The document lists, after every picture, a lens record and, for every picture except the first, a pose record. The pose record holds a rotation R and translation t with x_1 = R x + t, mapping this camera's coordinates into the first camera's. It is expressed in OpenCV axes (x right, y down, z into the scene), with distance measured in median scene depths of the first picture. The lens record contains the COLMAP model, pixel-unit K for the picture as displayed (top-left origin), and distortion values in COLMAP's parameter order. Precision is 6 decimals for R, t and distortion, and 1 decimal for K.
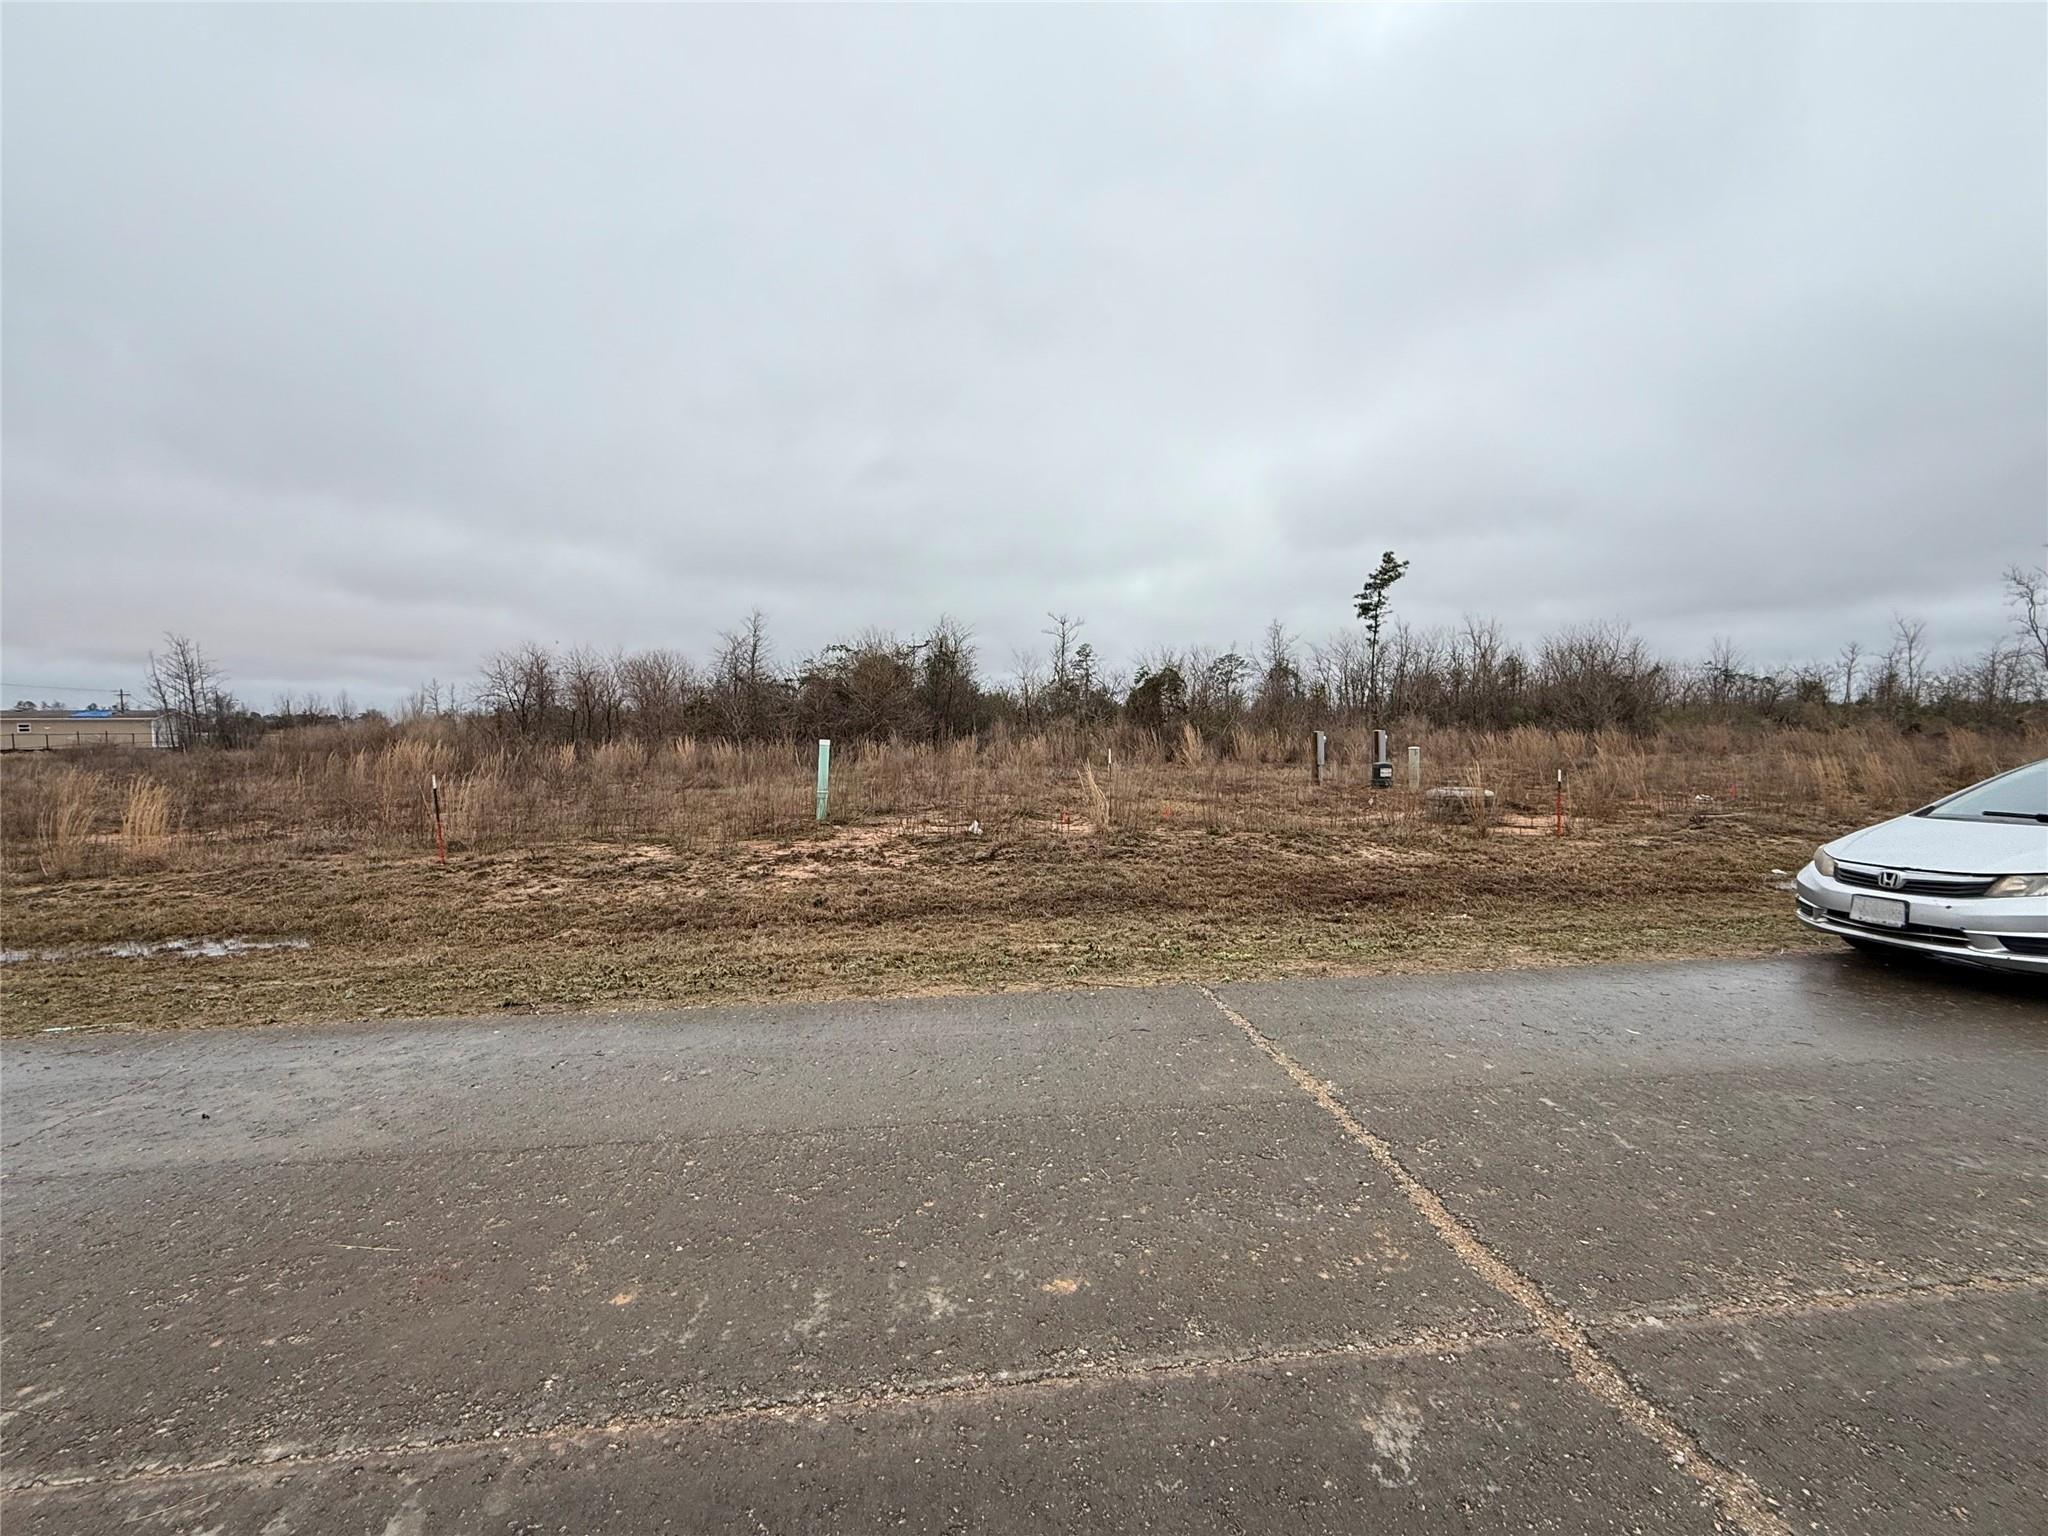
lens RADIAL K [[920.2, 0, 1029.7], [0, 920.2, 774.5], [0, 0, 1]] dist [0.000522, -0.000473]
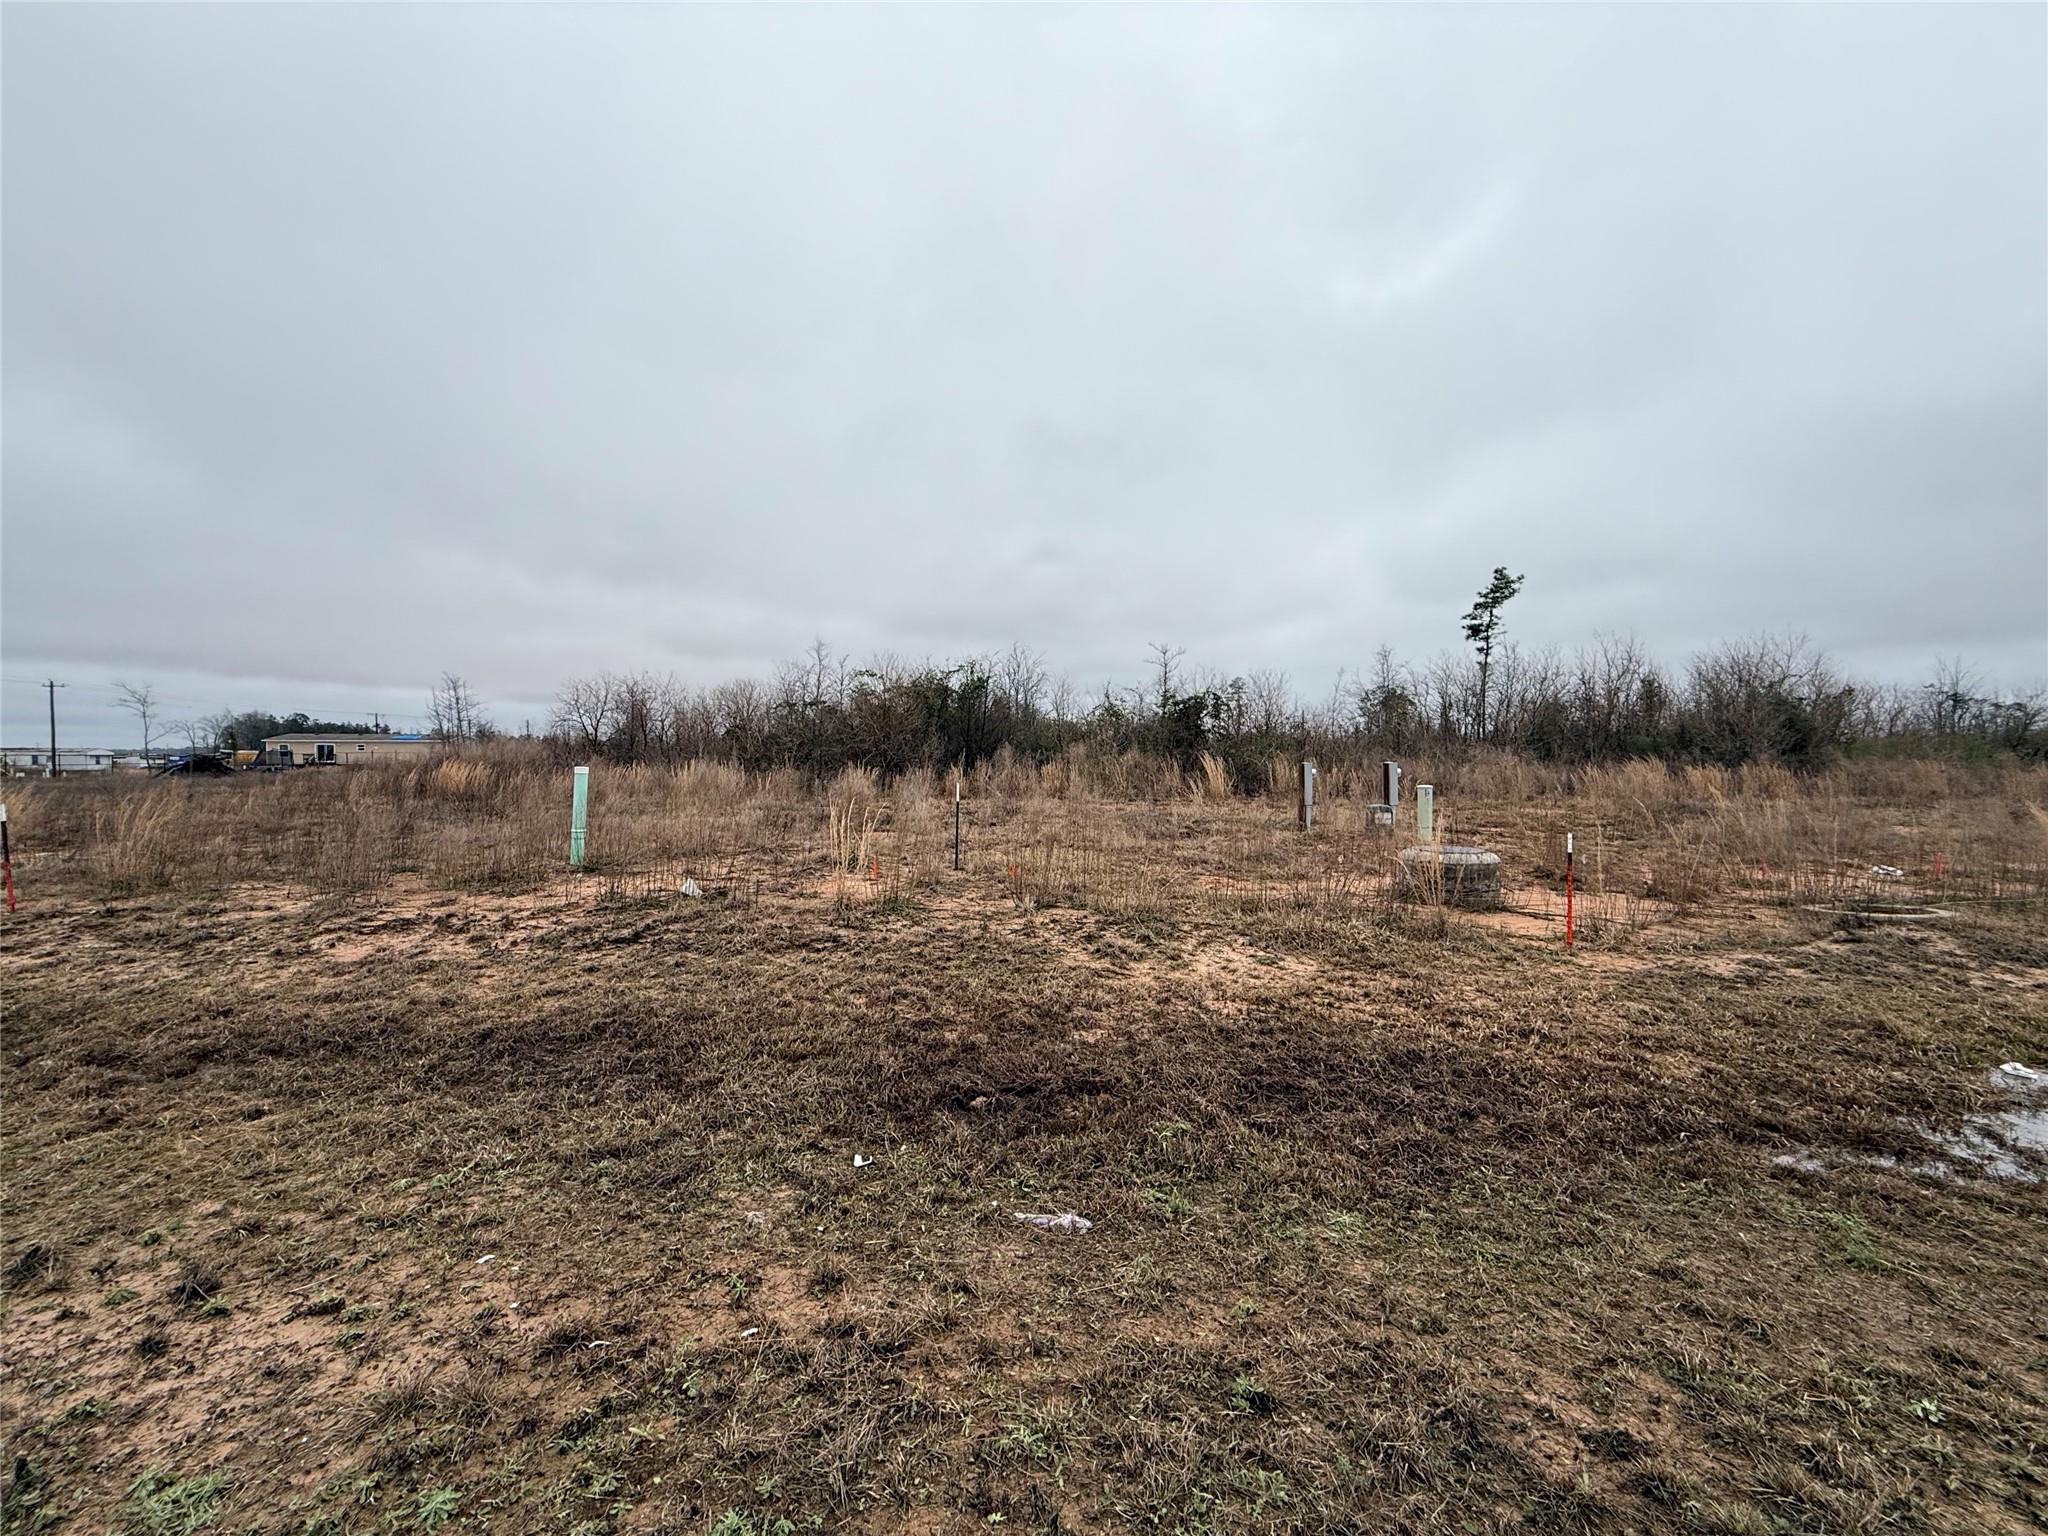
lens RADIAL K [[810.0, 0, 1020.6], [0, 810.0, 756.9], [0, 0, 1]] dist [0.000982, -0.000343]
pose [[0.976842, 0.010261, -0.213718, 0.271559], [-0.020161, 0.998819, -0.044196, -0.019355], [0.213012, 0.047481, 0.975895, 0.323313]]
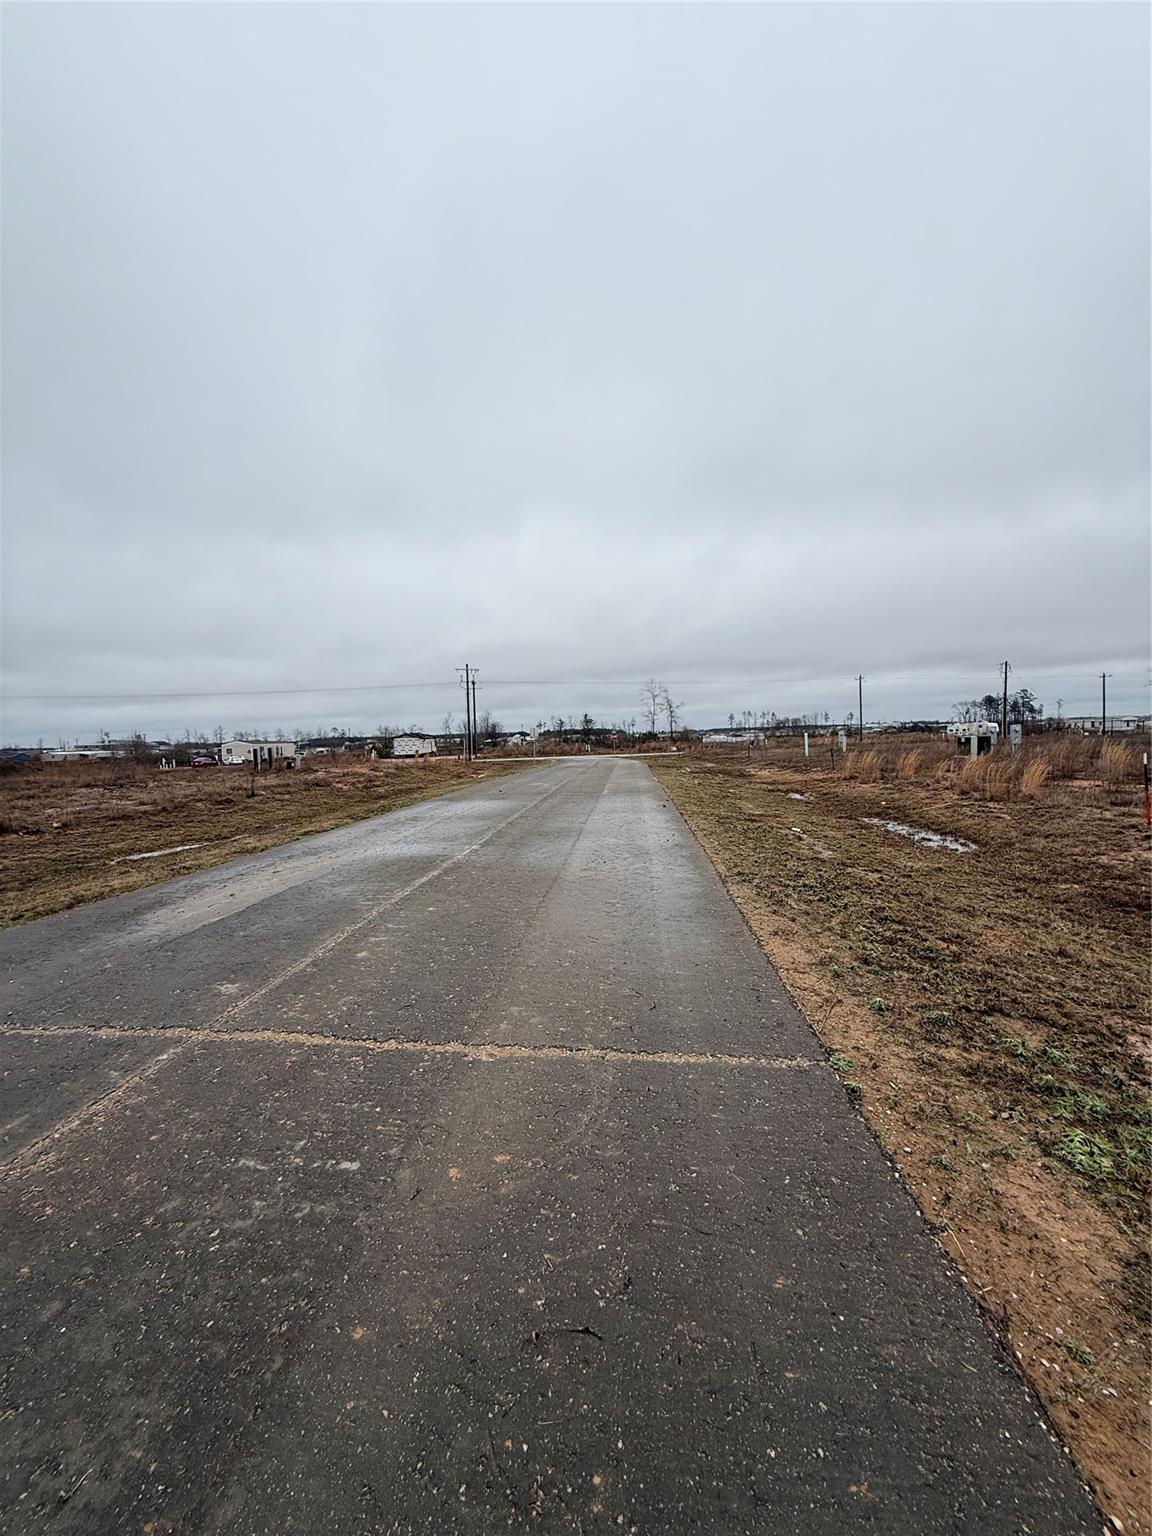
lens RADIAL K [[607.5, 0, 577.7], [0, 607.5, 762.0], [0, 0, 1]] dist [0.000982, -0.000343]
pose [[-0.221343, 0.055877, -0.973594, 0.229015], [-0.014678, 0.998053, 0.060618, -0.018165], [0.975086, 0.027707, -0.220092, 0.284913]]
